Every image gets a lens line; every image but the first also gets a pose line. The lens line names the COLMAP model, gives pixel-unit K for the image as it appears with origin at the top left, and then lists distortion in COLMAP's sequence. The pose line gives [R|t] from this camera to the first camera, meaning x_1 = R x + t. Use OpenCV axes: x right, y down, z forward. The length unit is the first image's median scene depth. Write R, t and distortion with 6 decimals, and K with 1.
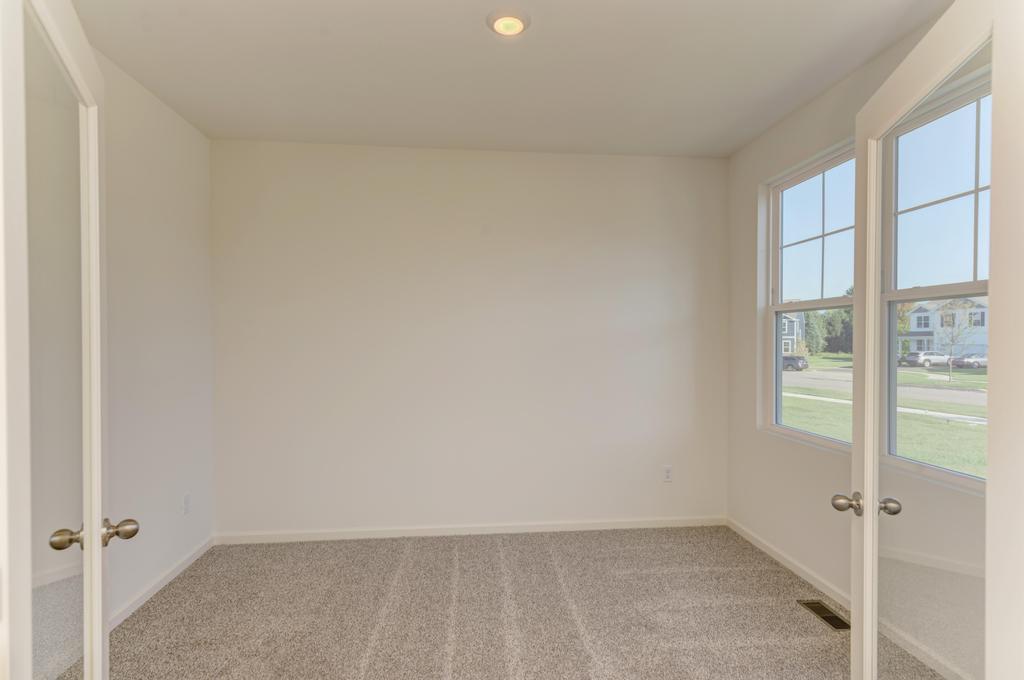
lens RADIAL K [[514.7, 0, 513.1], [0, 514.7, 341.5], [0, 0, 1]] dist [0.007208, 0.000154]
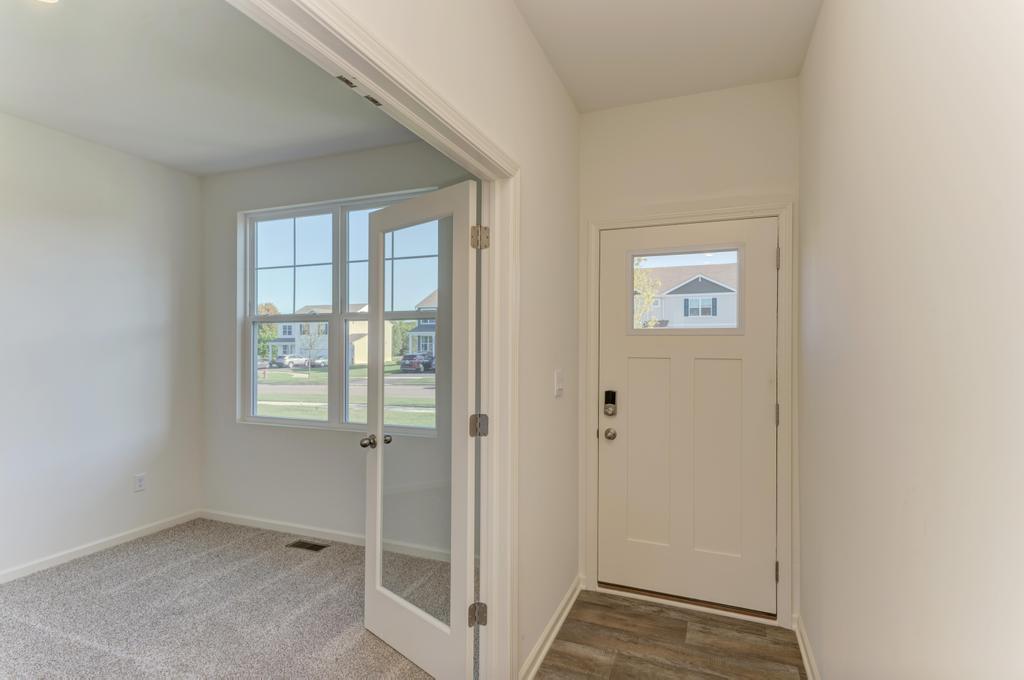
lens RADIAL K [[514.7, 0, 510.4], [0, 514.7, 342.6], [0, 0, 1]] dist [0.007208, 0.000154]
pose [[0.462847, 0.005714, 0.886420, -0.248618], [0.001365, 0.999973, -0.007158, -0.000259], [-0.886437, 0.004523, 0.462827, -0.076497]]
